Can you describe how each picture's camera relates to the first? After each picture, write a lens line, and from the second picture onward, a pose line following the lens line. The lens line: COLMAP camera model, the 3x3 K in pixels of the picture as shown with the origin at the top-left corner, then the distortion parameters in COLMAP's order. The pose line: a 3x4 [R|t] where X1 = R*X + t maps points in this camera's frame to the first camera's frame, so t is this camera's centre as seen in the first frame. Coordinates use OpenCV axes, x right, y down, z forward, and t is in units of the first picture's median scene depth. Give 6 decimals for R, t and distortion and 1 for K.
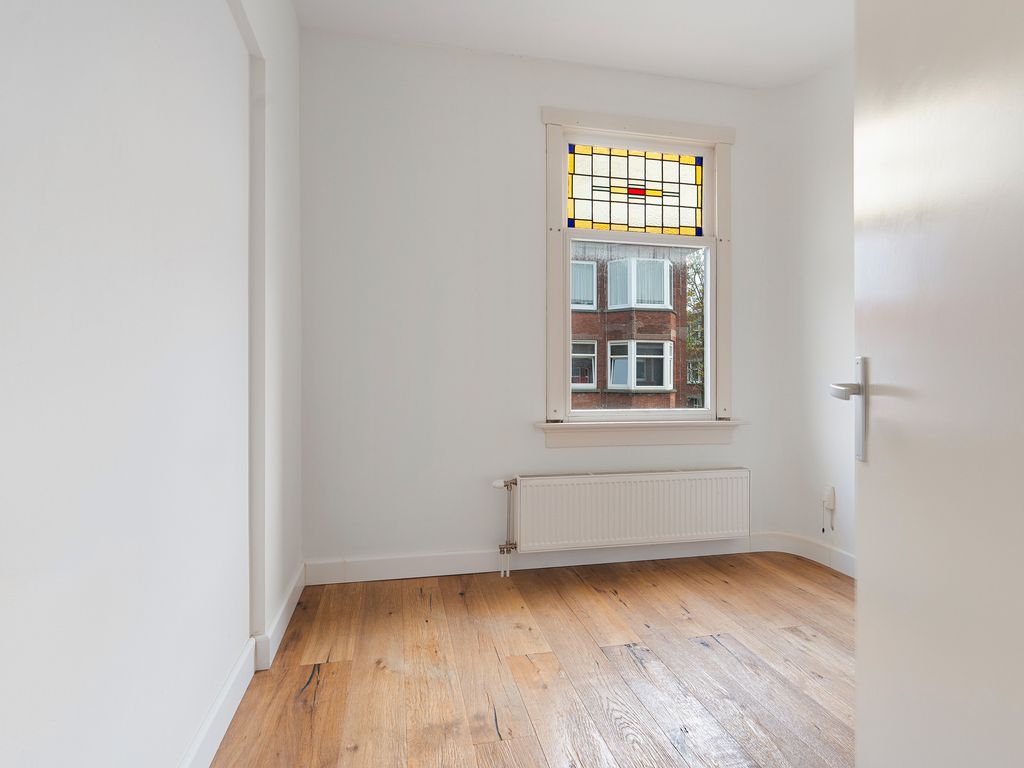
lens RADIAL K [[537.9, 0, 511.9], [0, 537.9, 376.3], [0, 0, 1]] dist [-0.000865, 0.001366]
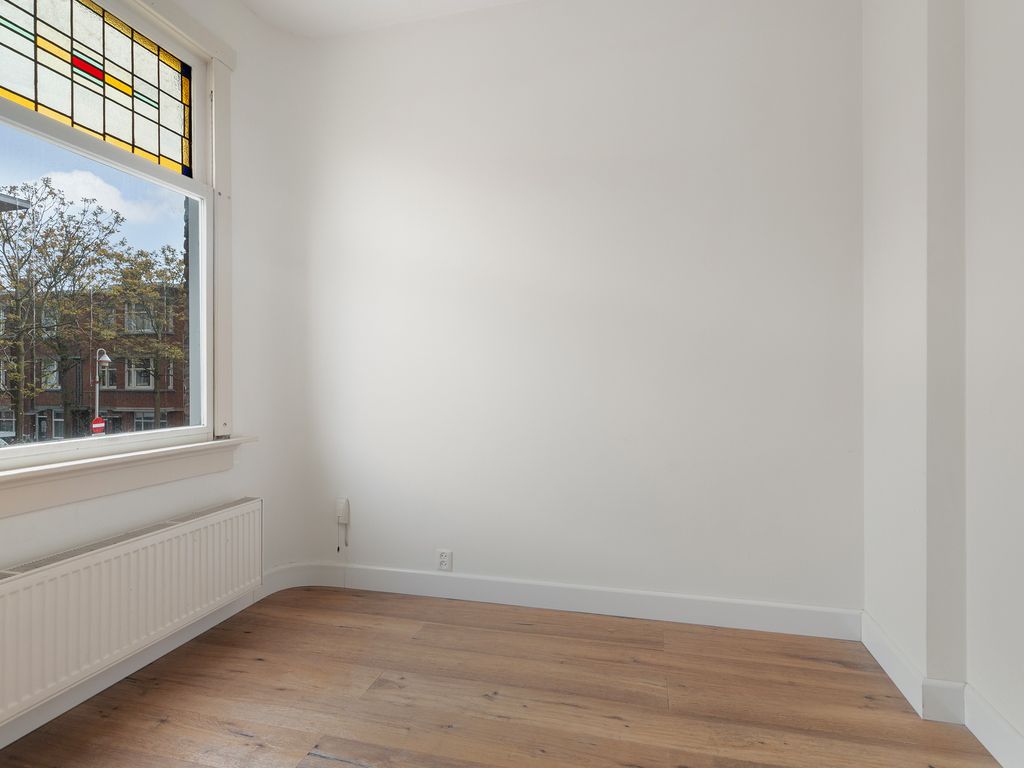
lens RADIAL K [[537.9, 0, 511.9], [0, 537.9, 376.3], [0, 0, 1]] dist [-0.000865, 0.001366]
pose [[0.443164, -0.005491, 0.896424, -0.095925], [0.008086, 0.999965, 0.002128, -0.002648], [-0.896404, 0.006305, 0.443193, 0.330507]]
